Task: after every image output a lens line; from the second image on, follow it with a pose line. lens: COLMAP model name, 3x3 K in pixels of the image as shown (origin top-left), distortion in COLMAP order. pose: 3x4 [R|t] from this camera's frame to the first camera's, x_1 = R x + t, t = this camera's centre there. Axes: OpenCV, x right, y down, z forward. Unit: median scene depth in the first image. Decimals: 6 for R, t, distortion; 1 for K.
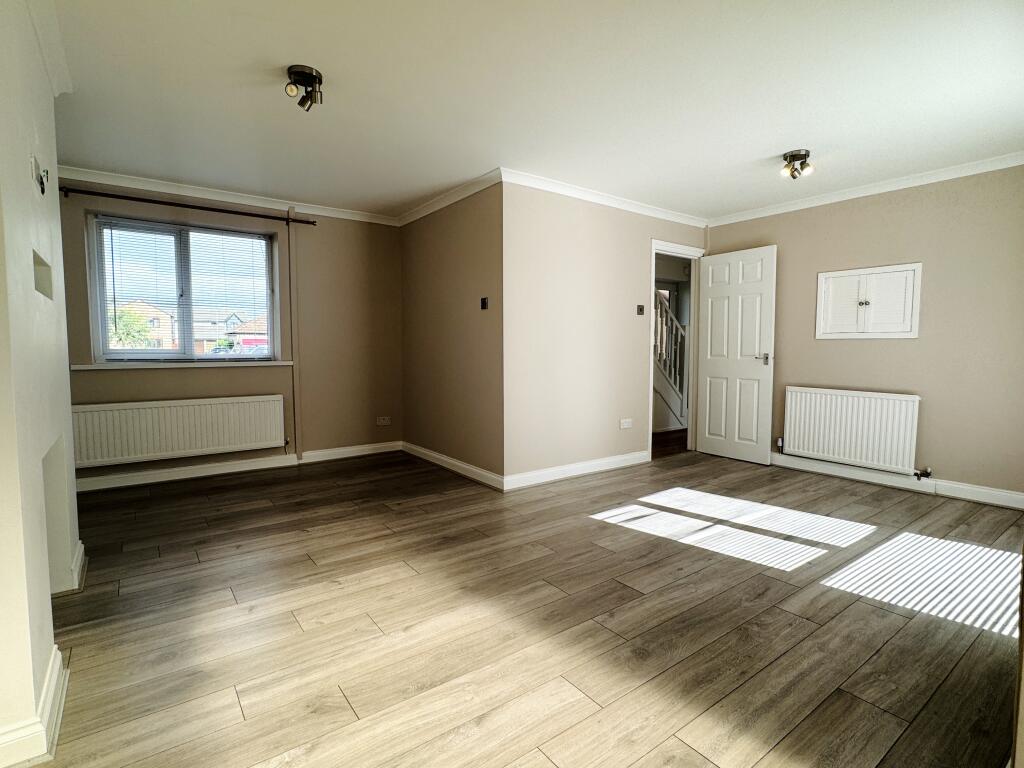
lens RADIAL K [[520.5, 0, 509.4], [0, 520.5, 379.7], [0, 0, 1]] dist [-0.000889, -0.000809]
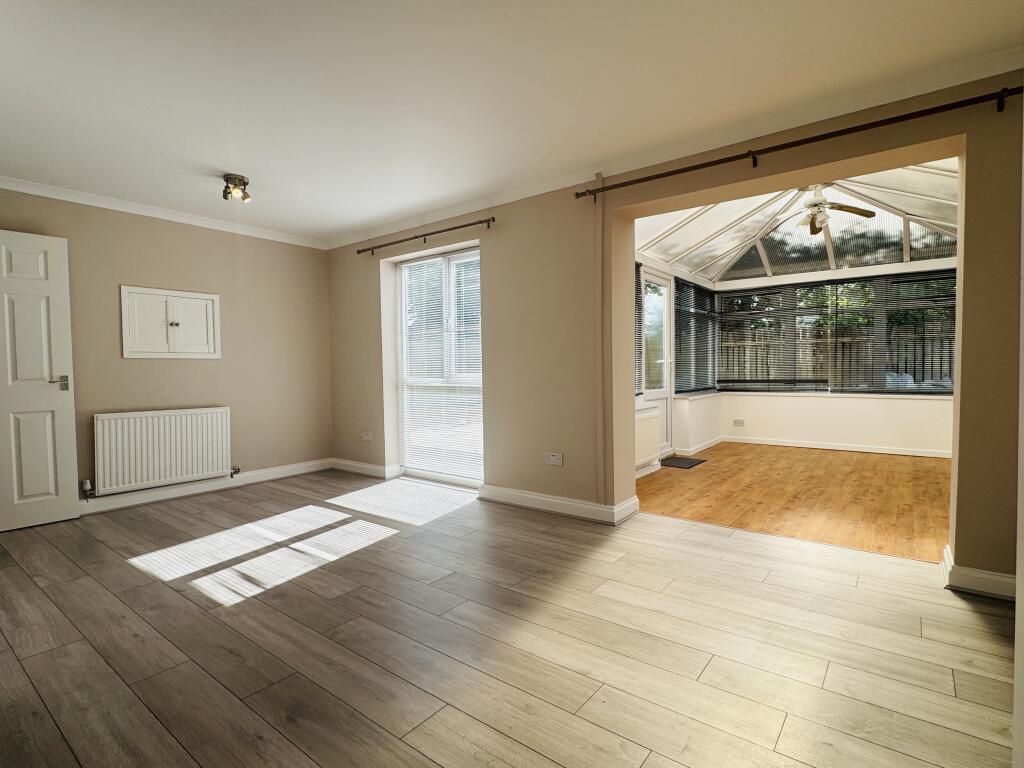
lens RADIAL K [[520.5, 0, 509.4], [0, 520.5, 379.7], [0, 0, 1]] dist [-0.000889, -0.000809]
pose [[-0.271721, -0.022208, 0.962120, -0.641230], [0.078093, 0.995928, 0.045043, -0.041748], [-0.959202, 0.087374, -0.268880, 0.845228]]
